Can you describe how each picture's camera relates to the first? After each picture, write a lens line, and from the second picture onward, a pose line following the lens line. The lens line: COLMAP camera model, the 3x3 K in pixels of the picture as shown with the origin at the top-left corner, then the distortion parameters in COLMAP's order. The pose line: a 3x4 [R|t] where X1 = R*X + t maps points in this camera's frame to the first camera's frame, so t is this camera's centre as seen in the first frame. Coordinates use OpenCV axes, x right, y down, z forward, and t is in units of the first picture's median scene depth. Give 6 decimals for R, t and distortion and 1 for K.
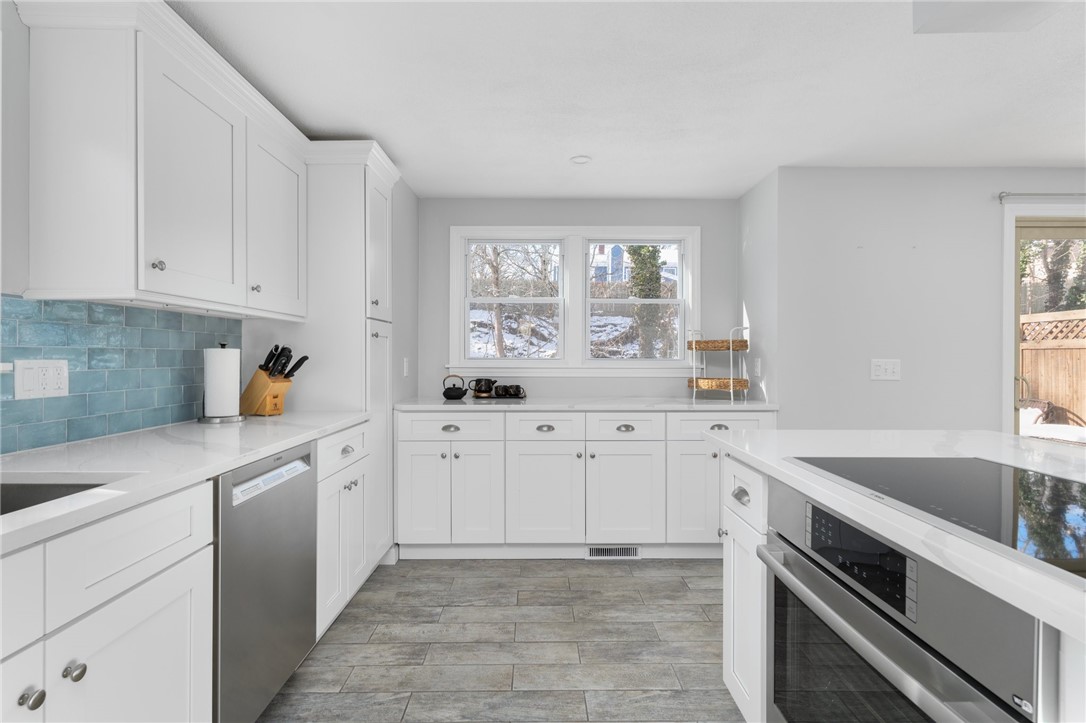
lens RADIAL K [[531.1, 0, 544.4], [0, 531.1, 359.9], [0, 0, 1]] dist [0.021908, 0.000543]
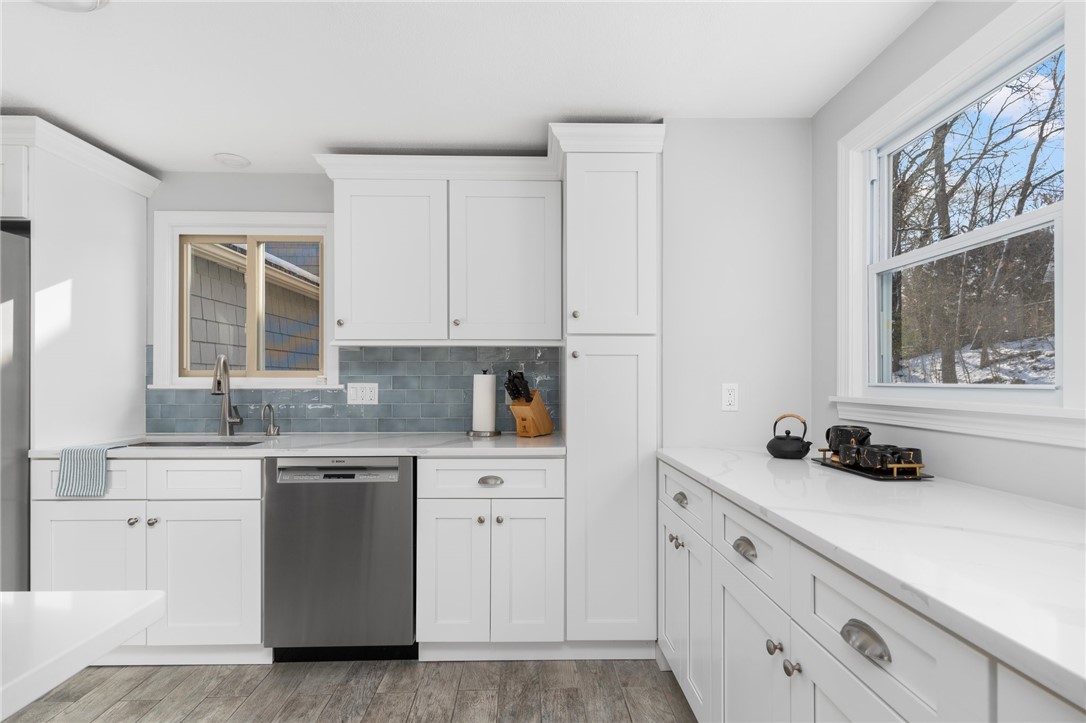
lens RADIAL K [[531.1, 0, 537.2], [0, 531.1, 378.5], [0, 0, 1]] dist [0.021908, 0.000543]
pose [[0.006363, -0.007482, -0.999952, 0.556912], [-0.006861, 0.999948, -0.007526, -0.004119], [0.999956, 0.006909, 0.006311, 1.047467]]
